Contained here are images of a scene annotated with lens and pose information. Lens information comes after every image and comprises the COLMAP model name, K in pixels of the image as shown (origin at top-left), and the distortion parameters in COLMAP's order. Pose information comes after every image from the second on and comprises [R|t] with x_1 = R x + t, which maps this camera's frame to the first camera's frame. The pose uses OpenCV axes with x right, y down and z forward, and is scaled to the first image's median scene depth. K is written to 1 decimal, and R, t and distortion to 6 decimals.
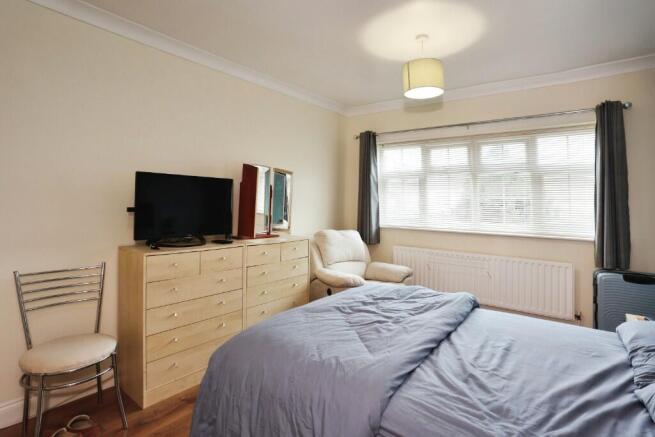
lens RADIAL K [[333.4, 0, 328.8], [0, 333.4, 212.4], [0, 0, 1]] dist [-0.062676, 0.024973]
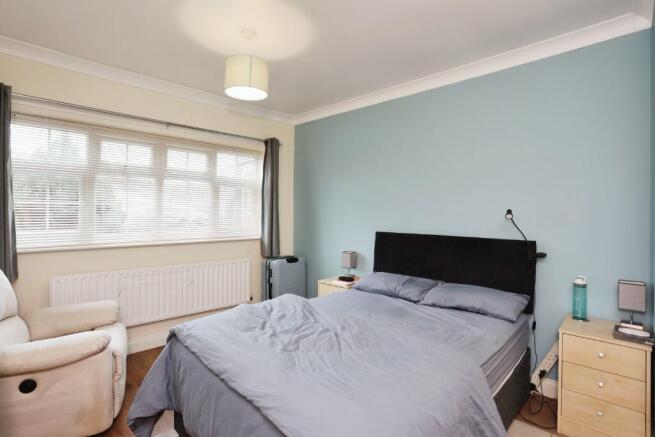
lens RADIAL K [[333.4, 0, 328.8], [0, 333.4, 212.4], [0, 0, 1]] dist [-0.062676, 0.024973]
pose [[0.112321, -0.019799, 0.993475, -0.494863], [0.016166, 0.999706, 0.018096, -0.039081], [-0.993540, 0.014028, 0.112608, 0.527982]]
